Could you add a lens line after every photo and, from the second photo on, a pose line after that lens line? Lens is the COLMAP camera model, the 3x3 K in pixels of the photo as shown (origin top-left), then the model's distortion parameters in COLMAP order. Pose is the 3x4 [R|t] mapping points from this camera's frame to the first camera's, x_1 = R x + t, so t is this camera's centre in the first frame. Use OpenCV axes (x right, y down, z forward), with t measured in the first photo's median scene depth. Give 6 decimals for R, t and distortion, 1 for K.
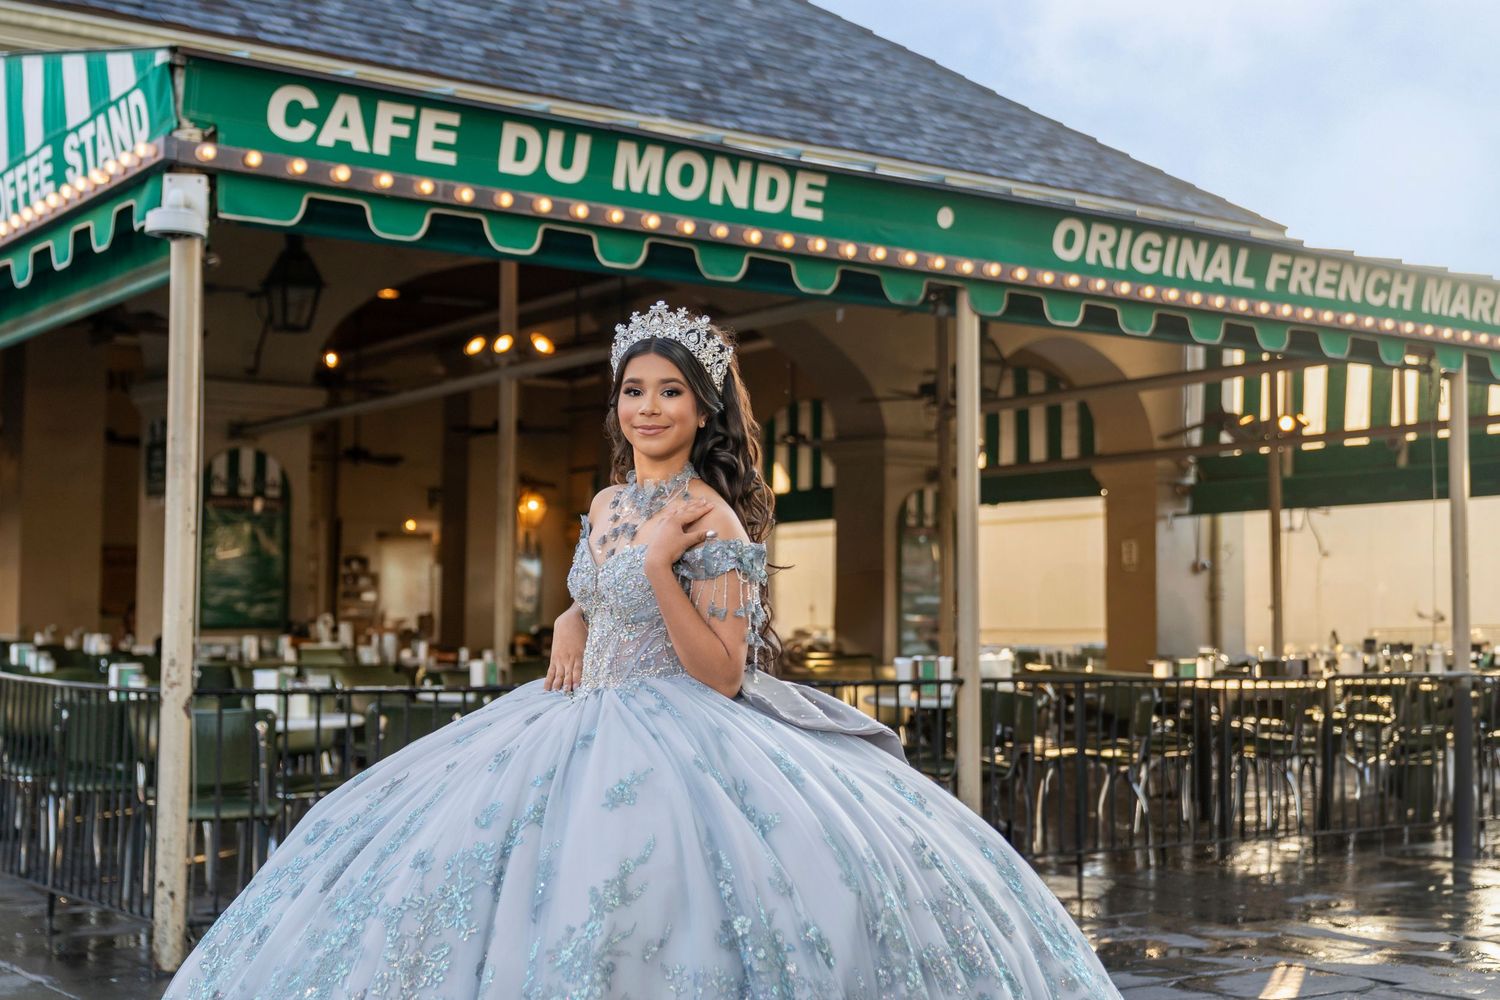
lens RADIAL K [[1987.4, 0, 748.9], [0, 1987.4, 502.2], [0, 0, 1]] dist [-0.045223, 0.000000]
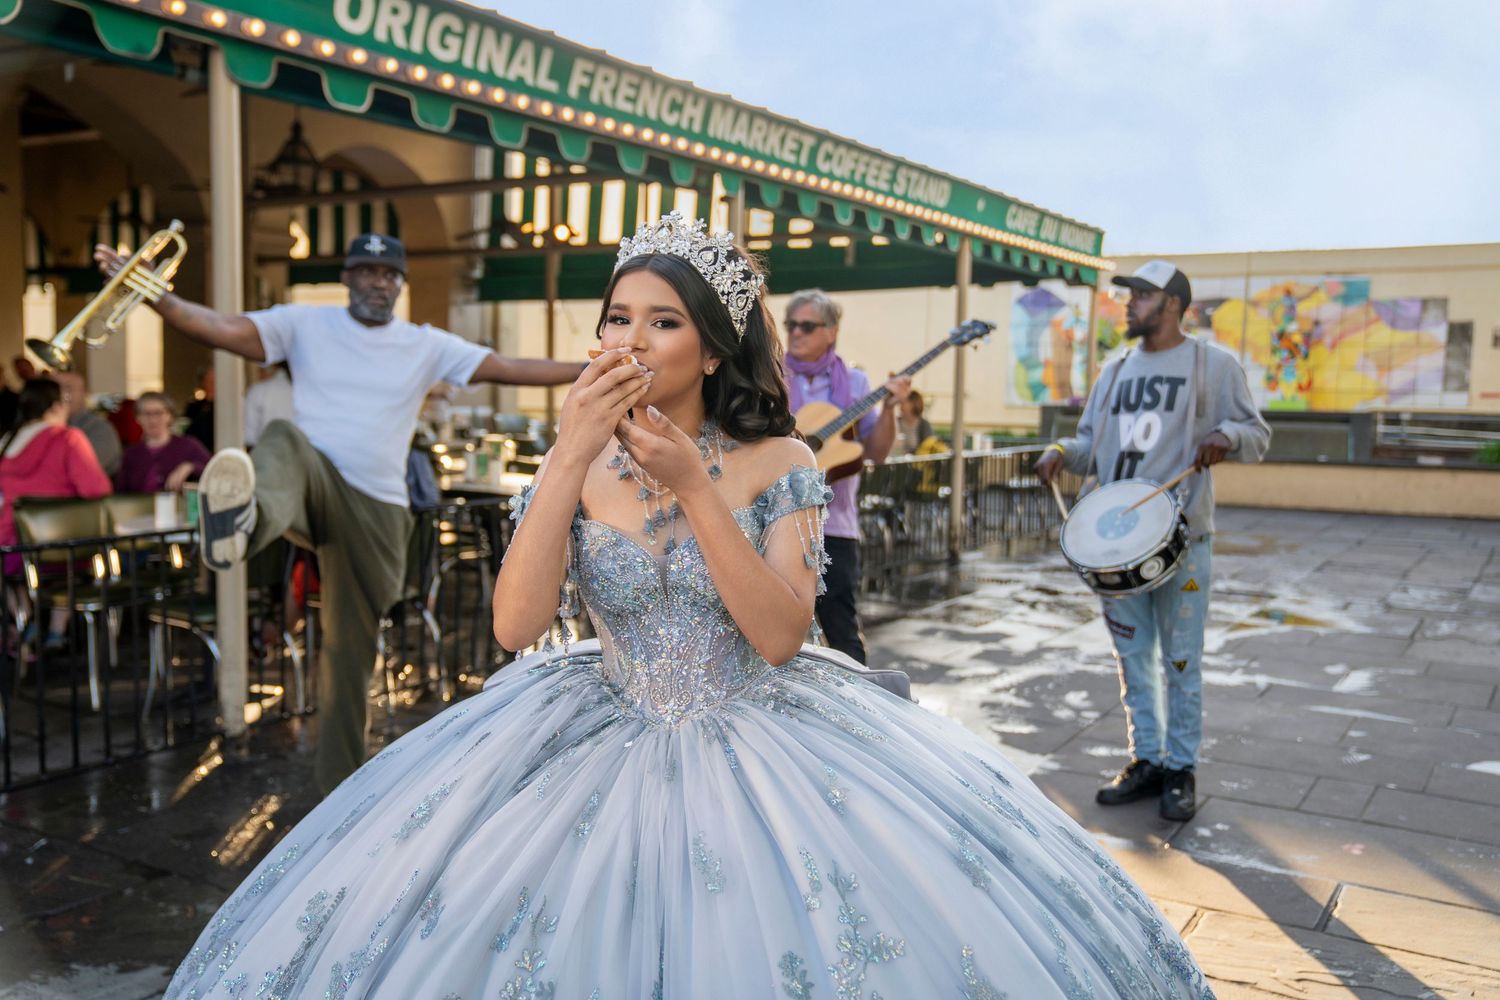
lens RADIAL K [[1373.8, 0, 750.9], [0, 1373.8, 505.9], [0, 0, 1]] dist [0.016527, 0.000000]
pose [[0.913440, -0.025071, 0.406200, 0.063226], [-0.041213, 0.987272, 0.153611, -0.016105], [-0.404881, -0.157055, 0.900780, 0.322007]]
